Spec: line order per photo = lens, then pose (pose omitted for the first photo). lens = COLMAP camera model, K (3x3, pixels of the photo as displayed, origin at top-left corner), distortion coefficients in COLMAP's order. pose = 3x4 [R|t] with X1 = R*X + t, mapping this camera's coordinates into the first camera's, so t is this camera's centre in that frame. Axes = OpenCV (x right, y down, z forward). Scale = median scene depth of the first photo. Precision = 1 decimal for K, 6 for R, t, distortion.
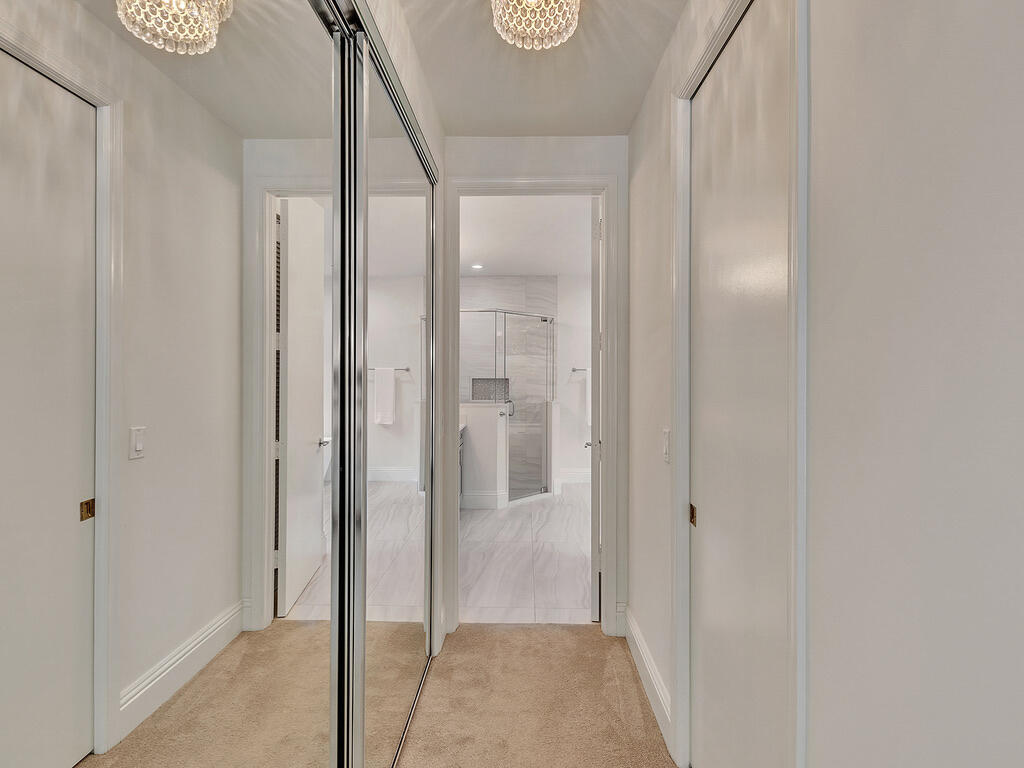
lens RADIAL K [[400.7, 0, 511.2], [0, 400.7, 374.8], [0, 0, 1]] dist [0.001411, 0.000059]
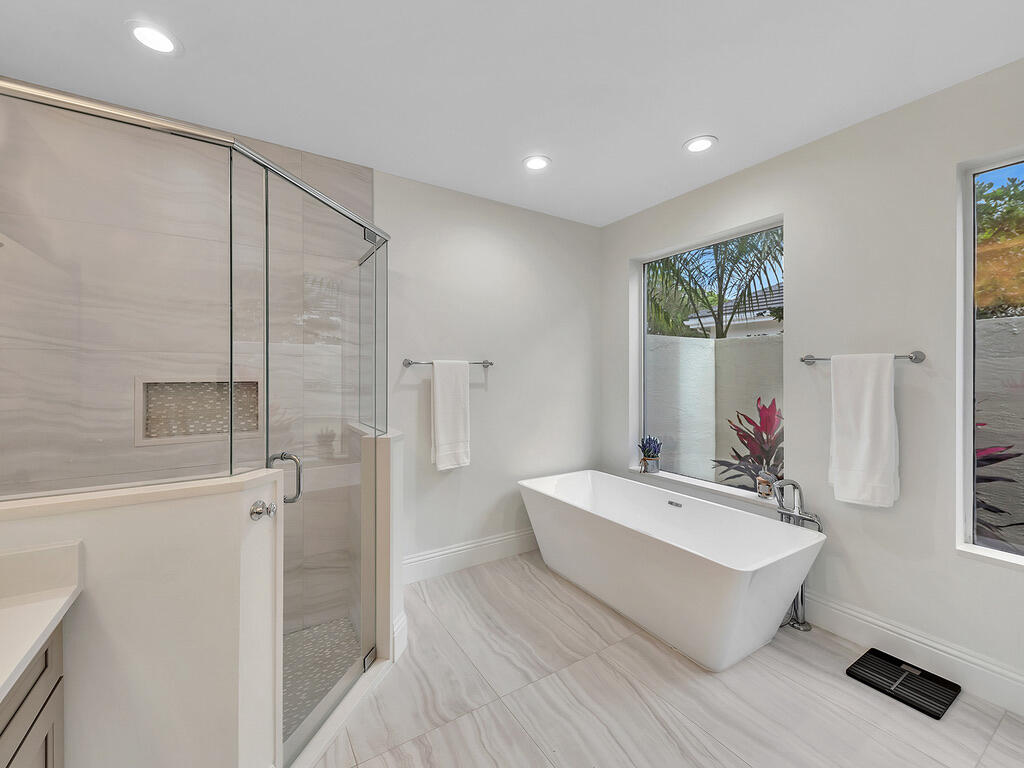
lens RADIAL K [[427.7, 0, 511.5], [0, 427.7, 378.3], [0, 0, 1]] dist [-0.001418, -0.000256]
pose [[0.837749, -0.004222, 0.546039, -0.031968], [0.001932, 0.999987, 0.004768, 0.005122], [-0.546052, -0.002940, 0.837746, 0.562619]]
